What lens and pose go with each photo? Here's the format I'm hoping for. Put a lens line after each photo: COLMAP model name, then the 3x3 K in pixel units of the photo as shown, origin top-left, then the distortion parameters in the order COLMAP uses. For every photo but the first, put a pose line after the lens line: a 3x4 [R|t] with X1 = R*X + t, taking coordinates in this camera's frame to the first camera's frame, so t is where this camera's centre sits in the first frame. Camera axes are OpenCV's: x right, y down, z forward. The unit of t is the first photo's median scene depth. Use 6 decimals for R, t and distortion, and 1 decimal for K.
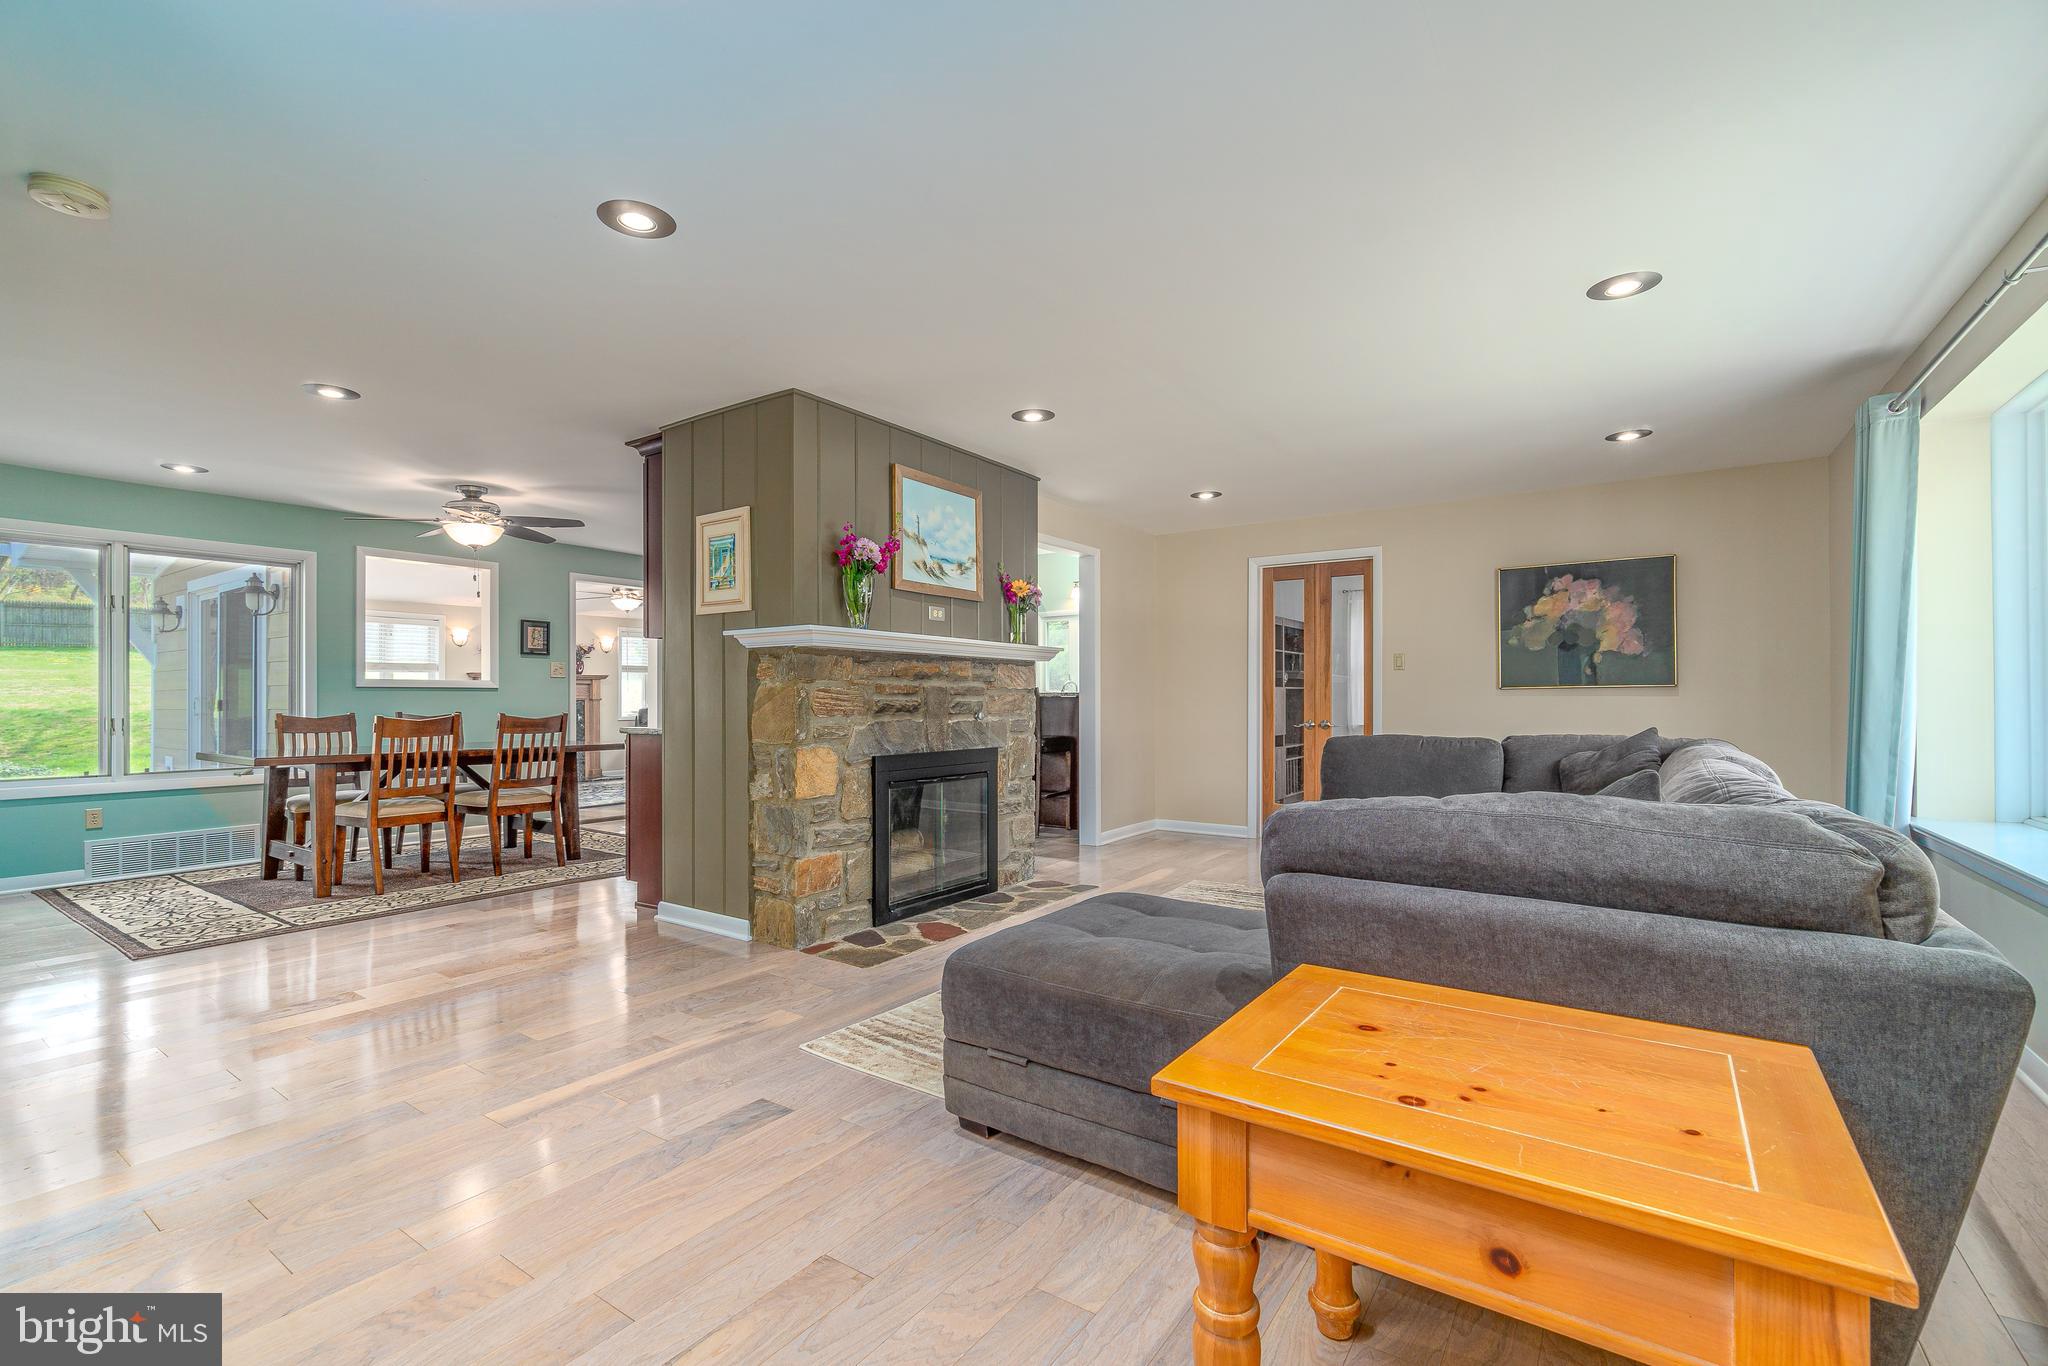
lens RADIAL K [[894.4, 0, 1033.8], [0, 894.4, 698.1], [0, 0, 1]] dist [-0.003327, 0.001214]
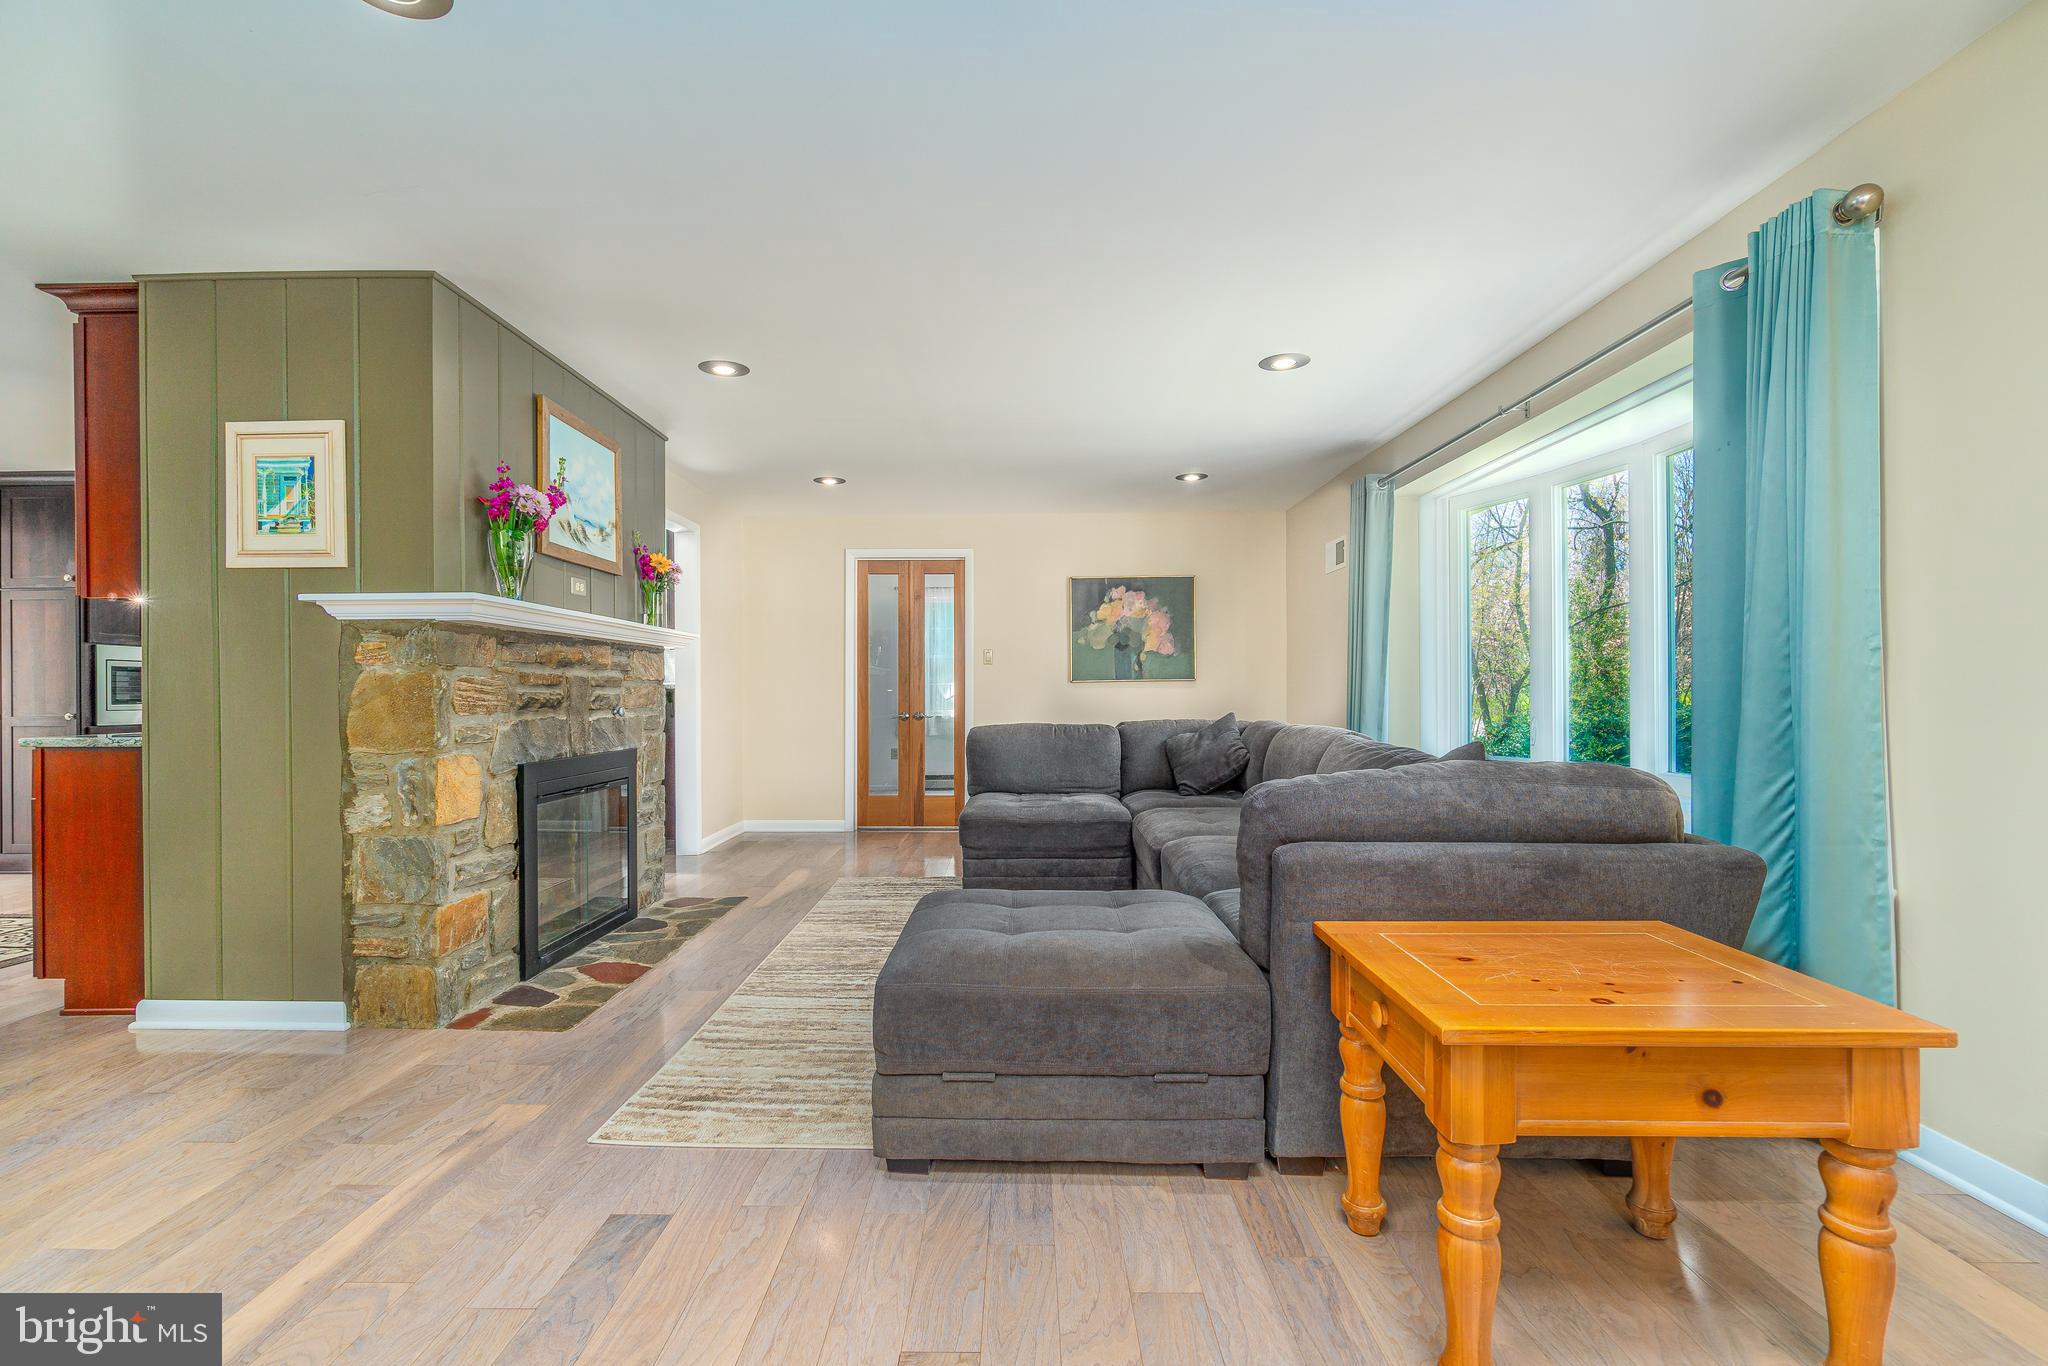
lens RADIAL K [[894.4, 0, 1063.5], [0, 894.4, 695.9], [0, 0, 1]] dist [-0.003327, 0.001214]
pose [[0.834557, -0.004656, 0.550902, -0.228704], [0.001541, 0.999980, 0.006116, 0.001172], [-0.550919, -0.004256, 0.834548, 0.088743]]
